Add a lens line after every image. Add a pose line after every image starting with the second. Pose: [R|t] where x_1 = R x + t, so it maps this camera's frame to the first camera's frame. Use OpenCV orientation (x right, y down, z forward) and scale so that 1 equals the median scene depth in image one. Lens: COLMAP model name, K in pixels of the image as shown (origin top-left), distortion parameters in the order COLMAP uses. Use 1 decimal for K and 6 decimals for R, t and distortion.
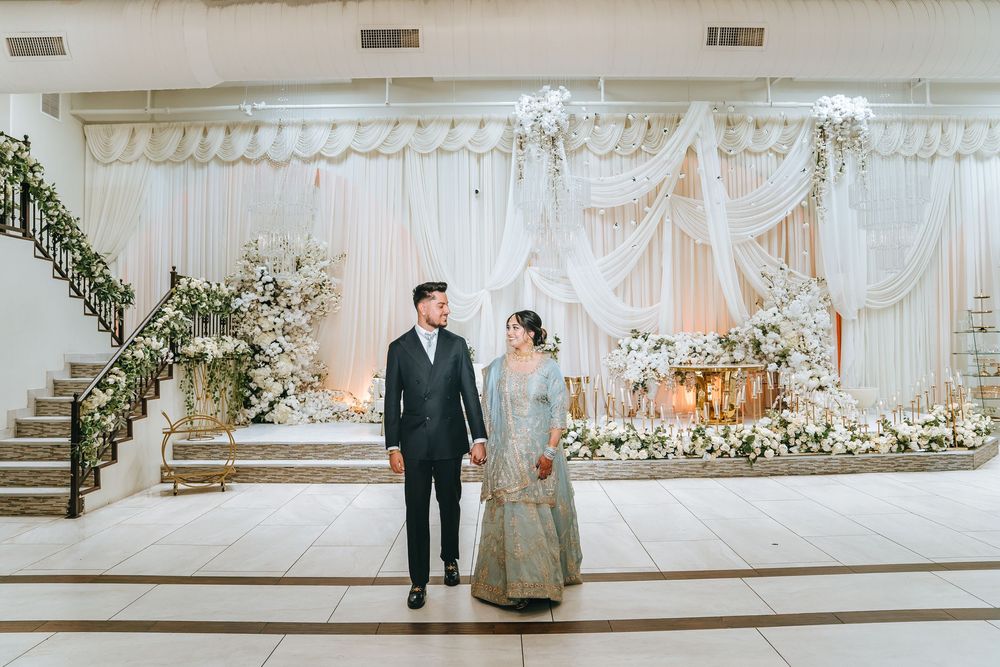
lens RADIAL K [[713.3, 0, 500.0], [0, 713.3, 333.5], [0, 0, 1]] dist [-0.097493, 0.004345]
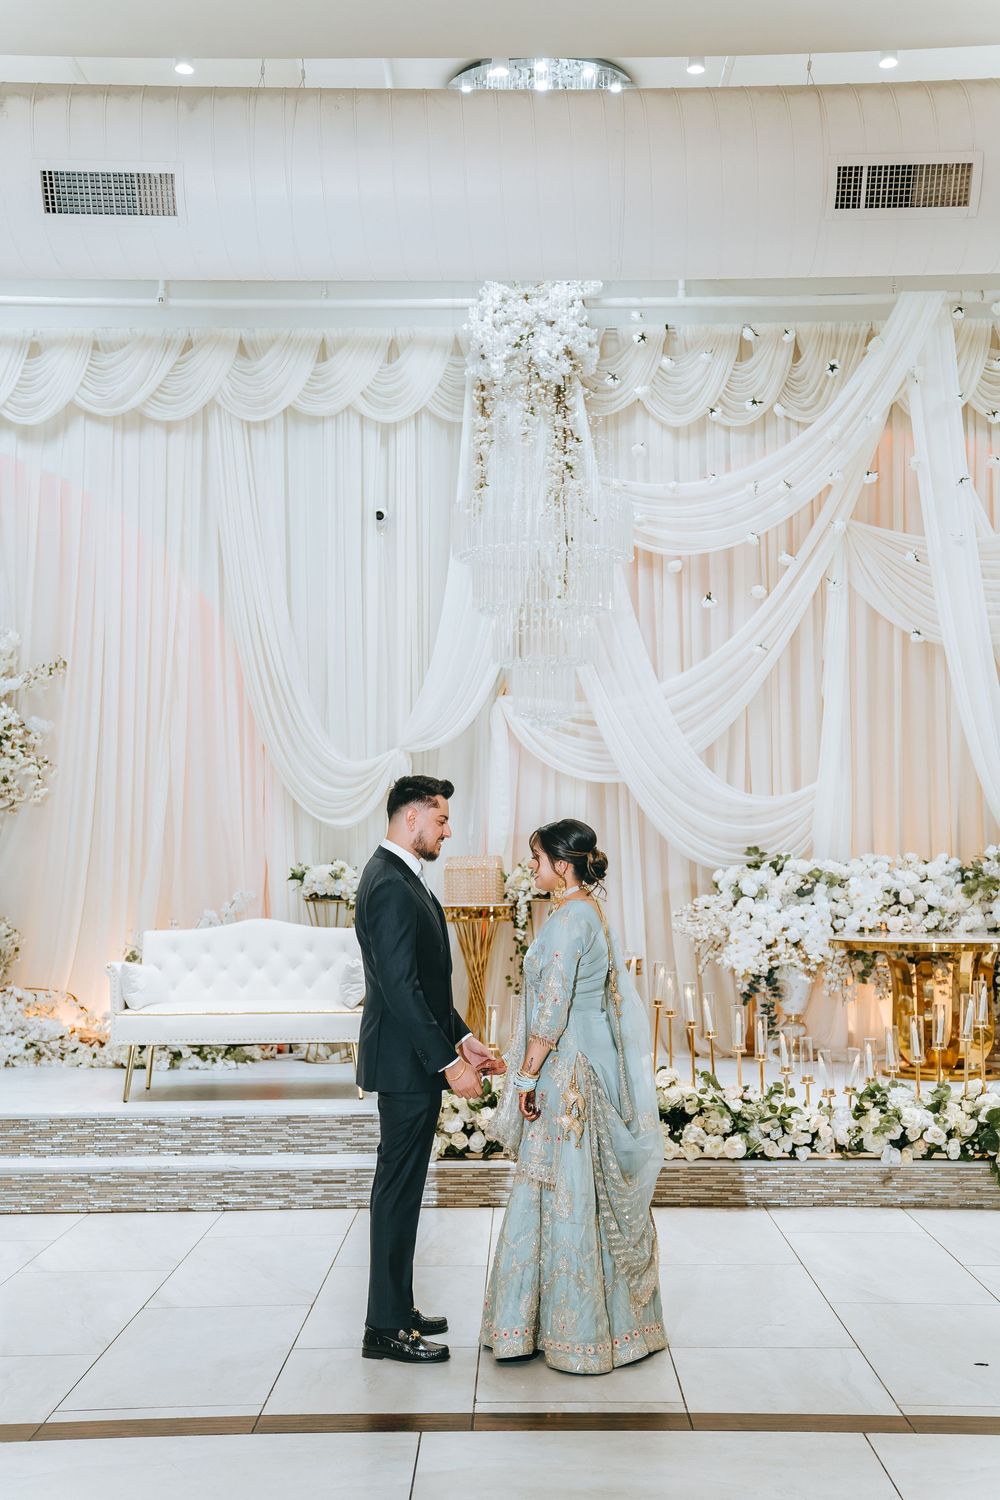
lens RADIAL K [[1828.8, 0, 500.3], [0, 1828.8, 796.0], [0, 0, 1]] dist [0.099792, 0.019169]
pose [[0.999914, 0.006123, -0.011636, 0.054496], [-0.006395, 0.999704, -0.023459, -0.009749], [0.011489, 0.023531, 0.999657, -0.080912]]
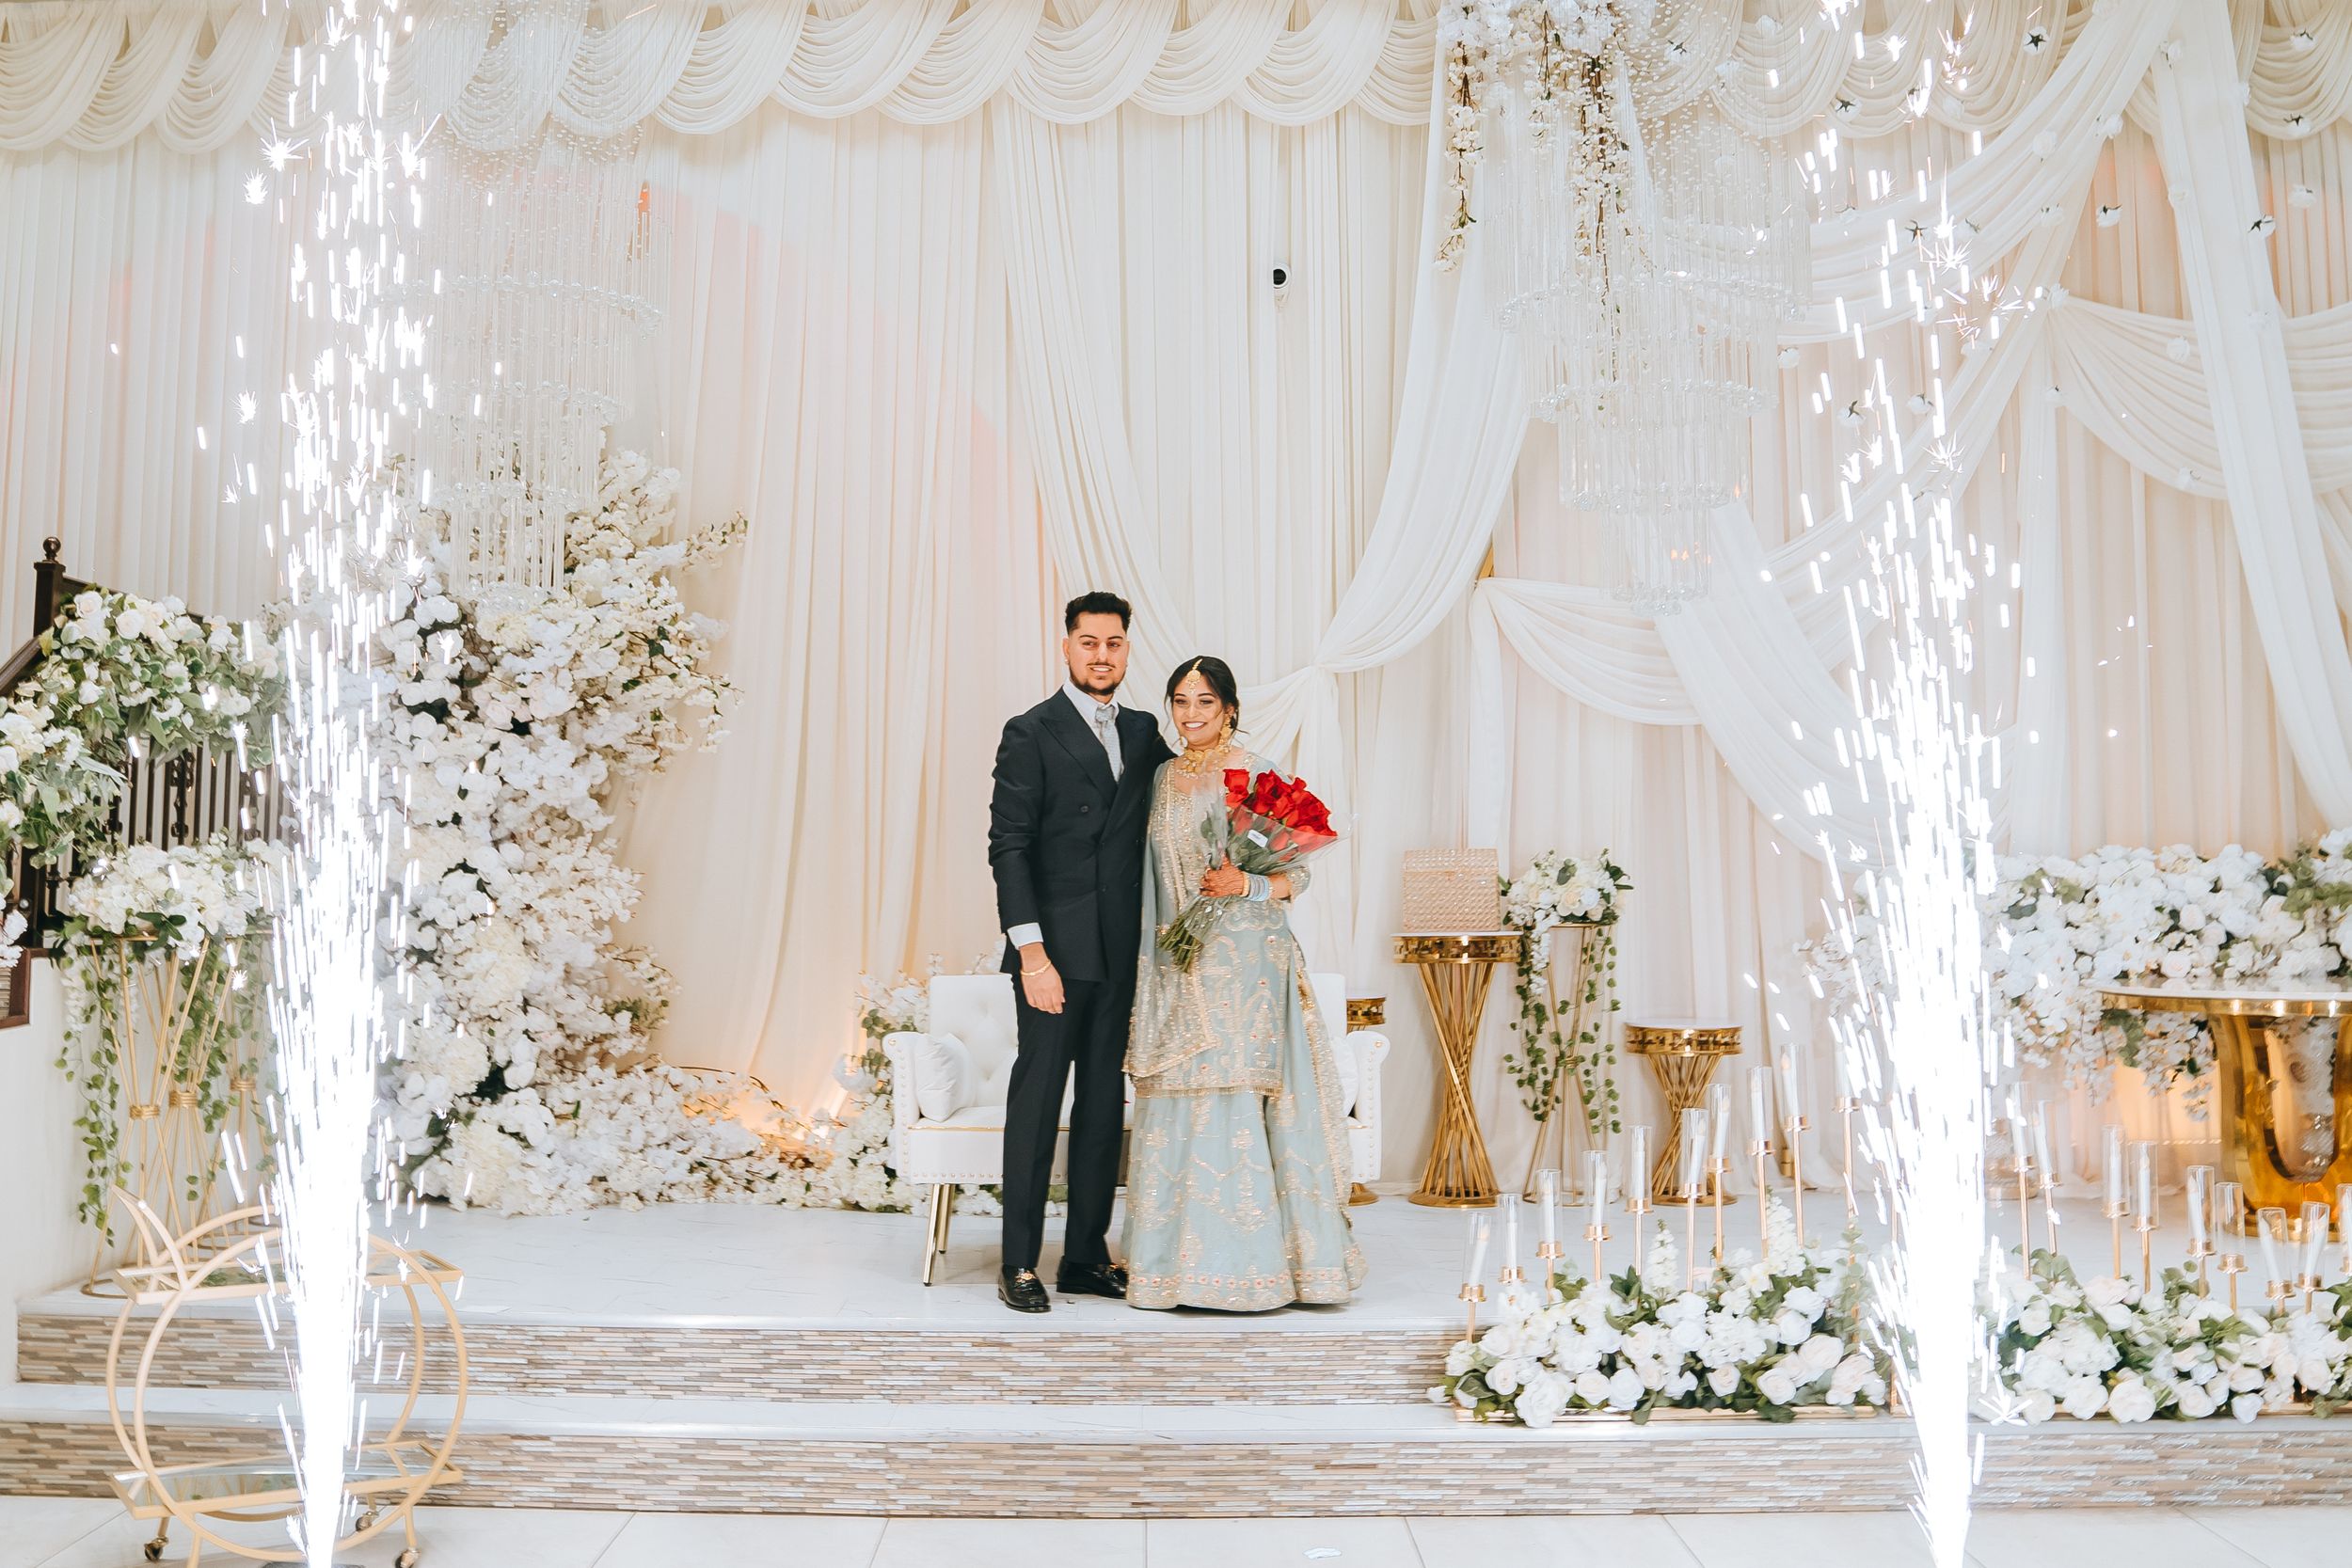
lens RADIAL K [[2318.2, 0, 1080.5], [0, 2318.2, 692.9], [0, 0, 1]] dist [-0.122650, 0.101035]
pose [[0.999565, 0.010054, -0.027719, -0.081830], [-0.011806, 0.997895, -0.063759, -0.000884], [0.027019, 0.064059, 0.997580, 0.205604]]
